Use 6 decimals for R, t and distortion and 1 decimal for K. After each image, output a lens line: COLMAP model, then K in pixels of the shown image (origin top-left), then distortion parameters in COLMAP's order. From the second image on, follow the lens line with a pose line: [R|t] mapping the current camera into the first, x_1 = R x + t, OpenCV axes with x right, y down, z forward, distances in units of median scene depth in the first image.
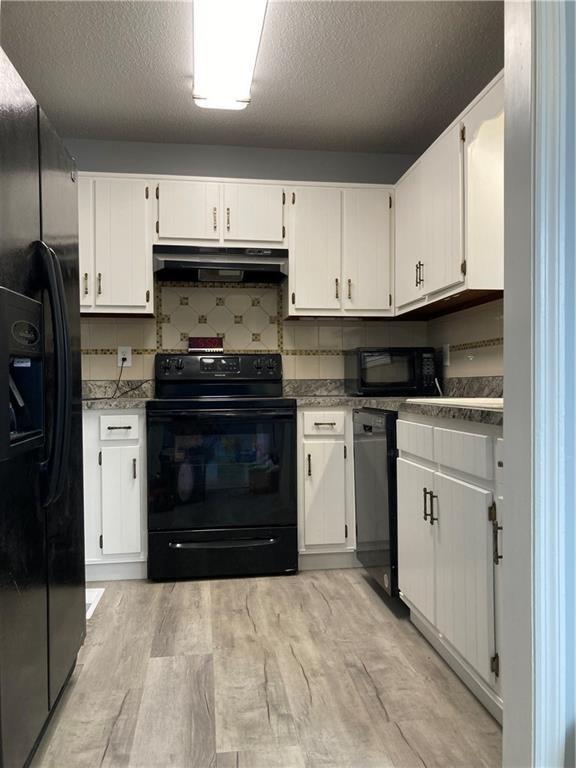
lens RADIAL K [[619.1, 0, 288.0], [0, 619.1, 384.0], [0, 0, 1]] dist [0.093034, -0.185112]
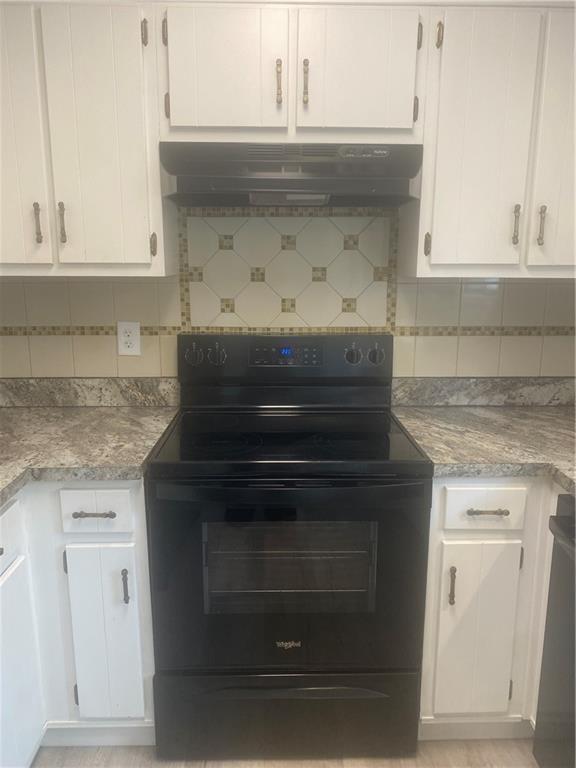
lens RADIAL K [[580.6, 0, 284.4], [0, 580.6, 380.5], [0, 0, 1]] dist [0.058005, -0.097506]
pose [[0.992058, 0.033680, -0.121191, -0.046800], [-0.008564, 0.979336, 0.202060, -0.124035], [0.125492, -0.199417, 0.971846, 0.484667]]
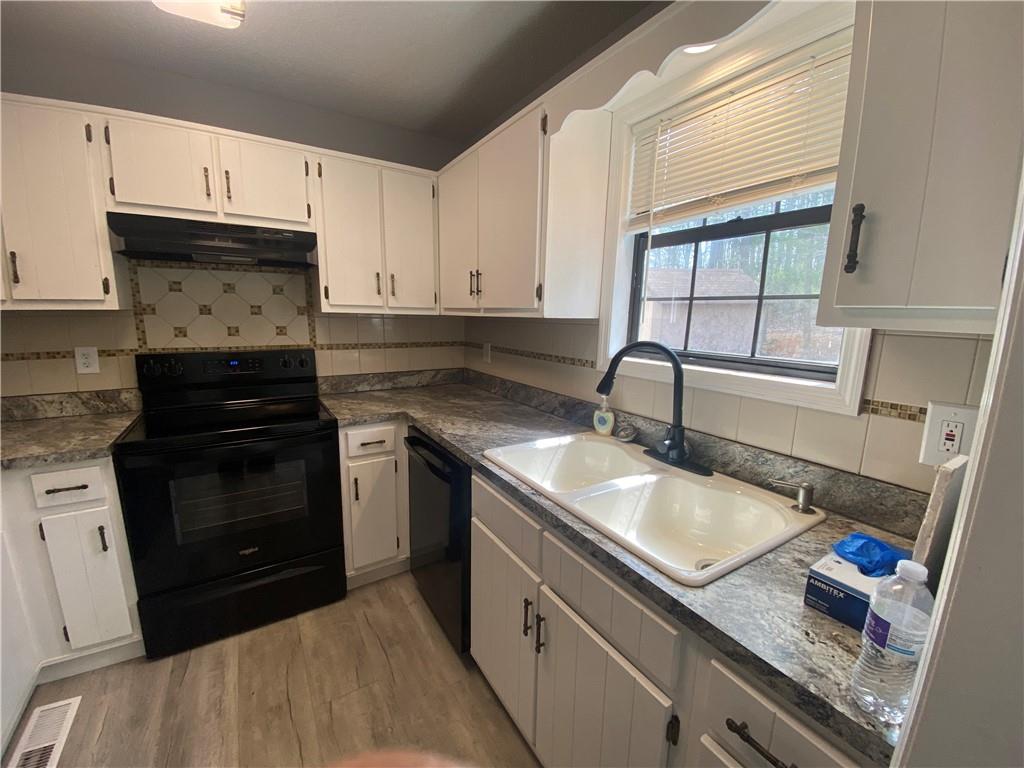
lens RADIAL K [[415.5, 0, 509.0], [0, 415.5, 384.9], [0, 0, 1]] dist [0.021255, -0.022034]
pose [[0.913698, -0.051082, 0.403170, 0.000532], [-0.020422, 0.985044, 0.171088, -0.115557], [-0.405880, -0.164556, 0.898990, 0.349157]]
